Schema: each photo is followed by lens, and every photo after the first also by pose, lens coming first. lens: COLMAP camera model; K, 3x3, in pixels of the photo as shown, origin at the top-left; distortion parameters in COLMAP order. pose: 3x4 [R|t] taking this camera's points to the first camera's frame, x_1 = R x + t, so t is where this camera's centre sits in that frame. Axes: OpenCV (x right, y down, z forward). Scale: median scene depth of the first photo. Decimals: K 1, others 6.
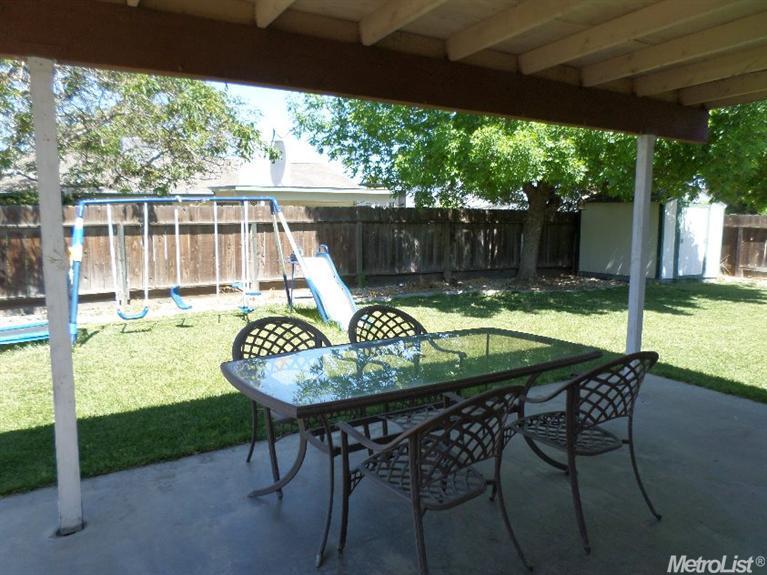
lens RADIAL K [[602.1, 0, 383.5], [0, 602.1, 287.5], [0, 0, 1]] dist [0.027868, 0.002716]
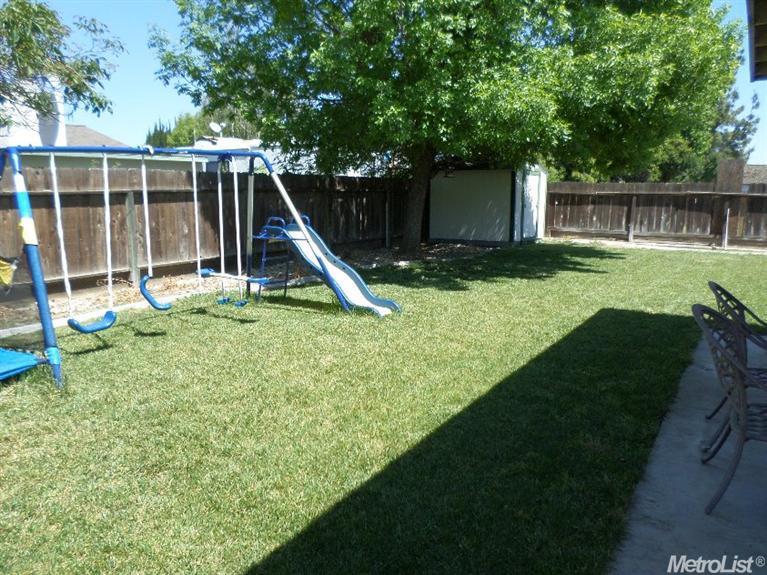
lens RADIAL K [[602.1, 0, 383.5], [0, 602.1, 287.5], [0, 0, 1]] dist [0.027868, 0.002716]
pose [[0.899708, -0.078925, 0.429298, -0.217872], [0.060226, 0.996556, 0.056995, -0.008971], [-0.432318, -0.025424, 0.901363, 0.136983]]
